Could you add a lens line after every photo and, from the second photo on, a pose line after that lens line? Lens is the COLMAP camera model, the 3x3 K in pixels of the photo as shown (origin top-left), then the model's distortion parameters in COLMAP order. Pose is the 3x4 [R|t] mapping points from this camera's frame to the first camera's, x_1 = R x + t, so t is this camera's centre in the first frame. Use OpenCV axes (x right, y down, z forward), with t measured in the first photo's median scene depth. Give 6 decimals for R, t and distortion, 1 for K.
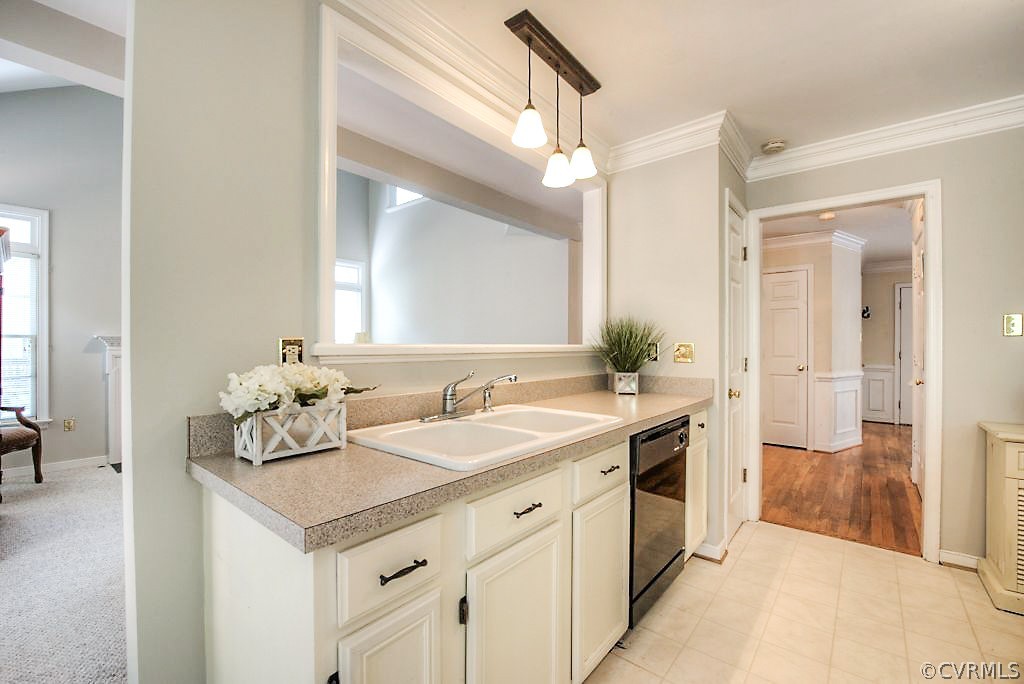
lens RADIAL K [[429.3, 0, 510.8], [0, 429.3, 346.4], [0, 0, 1]] dist [-0.017712, -0.002321]
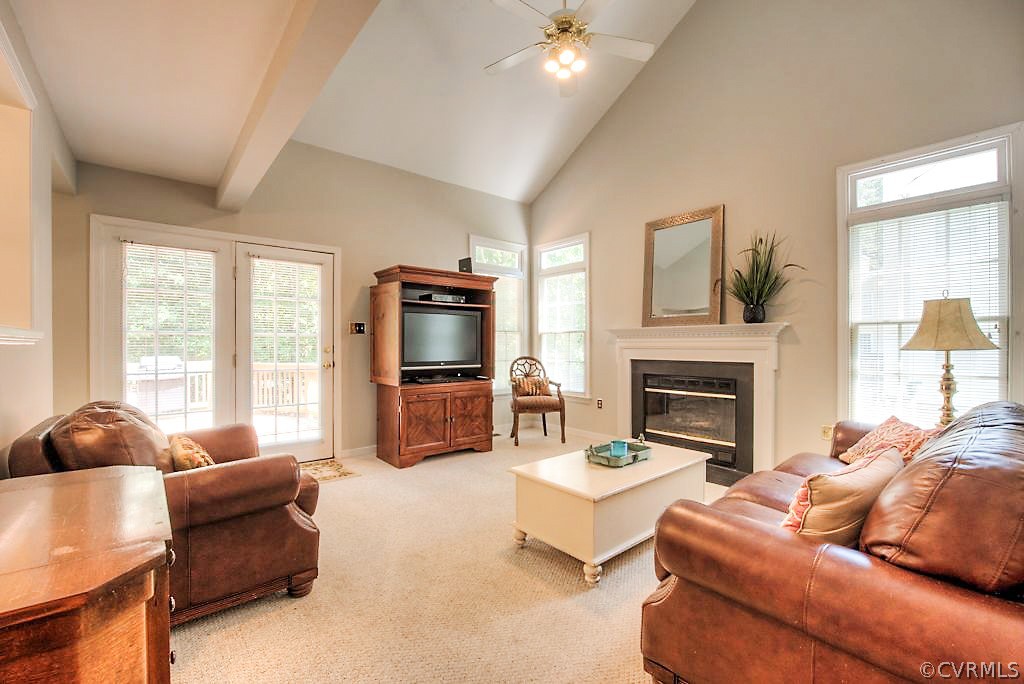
lens RADIAL K [[429.3, 0, 507.6], [0, 429.3, 347.0], [0, 0, 1]] dist [-0.017712, -0.002321]
pose [[-0.184777, 0.007933, -0.982748, 0.213936], [0.005185, 0.999961, 0.007098, 0.013896], [0.982767, -0.003784, -0.184811, 1.027980]]
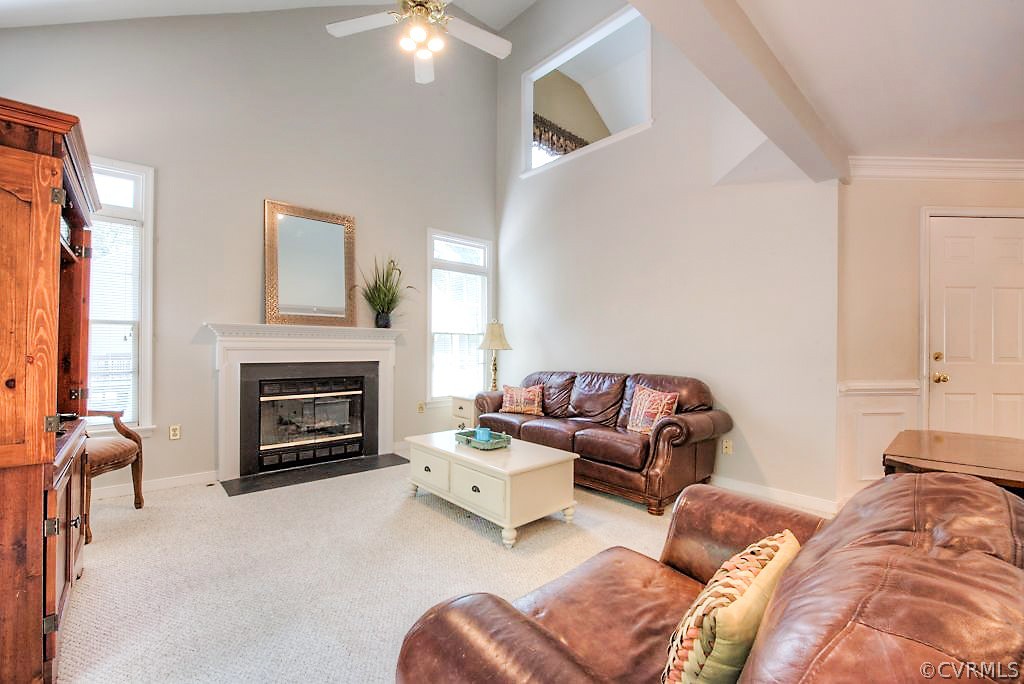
lens RADIAL K [[429.3, 0, 507.9], [0, 429.3, 346.6], [0, 0, 1]] dist [-0.017712, -0.002321]
pose [[0.988406, 0.008800, -0.151582, -0.311690], [-0.008600, 0.999961, 0.001973, 0.014812], [0.151593, -0.000647, 0.988443, 0.305017]]
